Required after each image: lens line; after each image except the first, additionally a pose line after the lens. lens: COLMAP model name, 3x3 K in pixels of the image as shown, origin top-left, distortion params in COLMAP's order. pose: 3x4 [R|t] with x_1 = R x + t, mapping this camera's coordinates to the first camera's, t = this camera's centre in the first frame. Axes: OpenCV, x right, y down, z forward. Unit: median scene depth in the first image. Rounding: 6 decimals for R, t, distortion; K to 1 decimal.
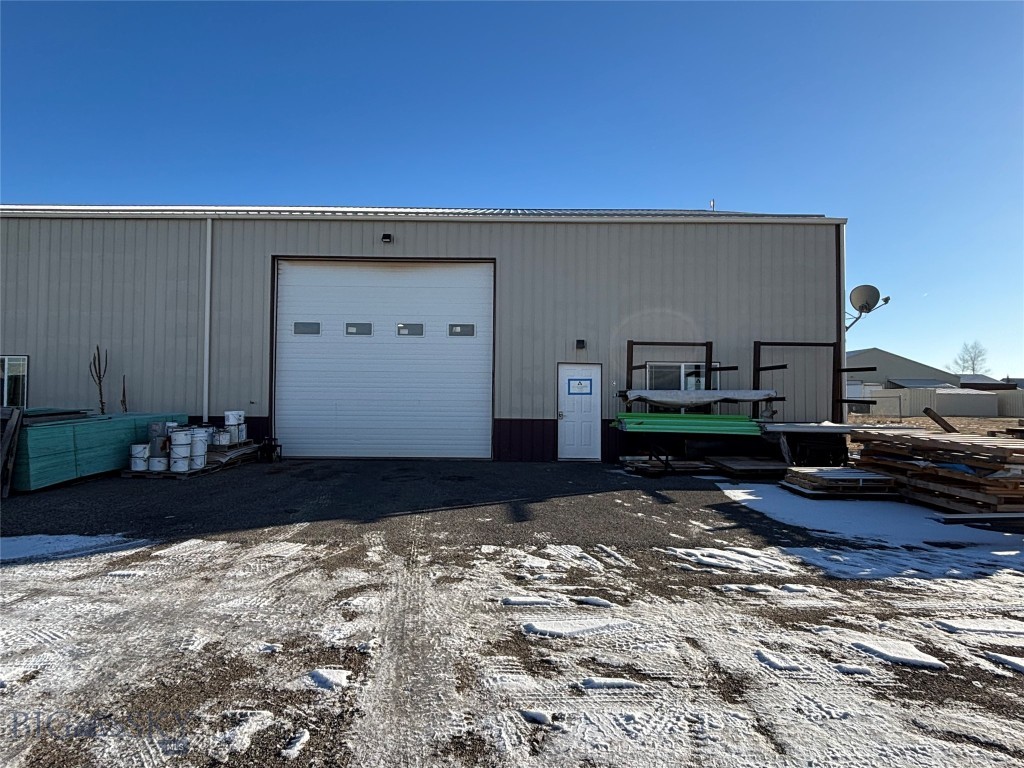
lens RADIAL K [[598.6, 0, 512.1], [0, 598.6, 382.9], [0, 0, 1]] dist [-0.000947, -0.000926]
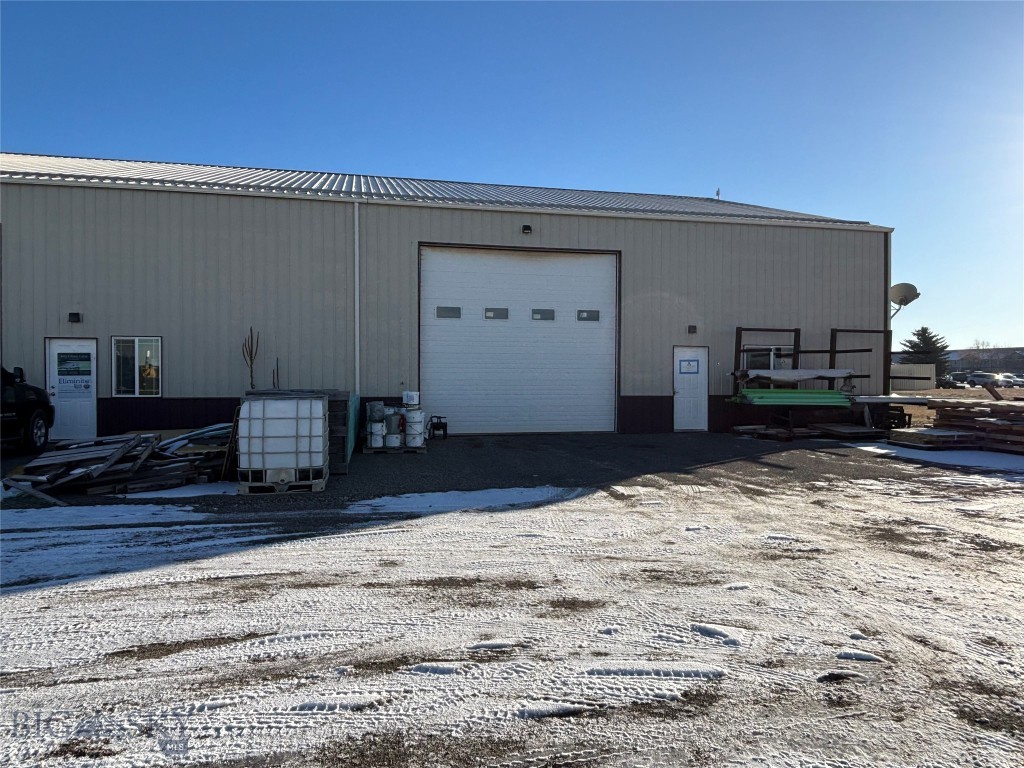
lens RADIAL K [[657.7, 0, 510.3], [0, 657.7, 387.3], [0, 0, 1]] dist [0.000676, -0.001429]
pose [[0.977101, -0.010918, 0.212494, -0.490708], [0.002856, 0.999266, 0.038213, -0.003611], [-0.212755, -0.036731, 0.976415, -0.153938]]
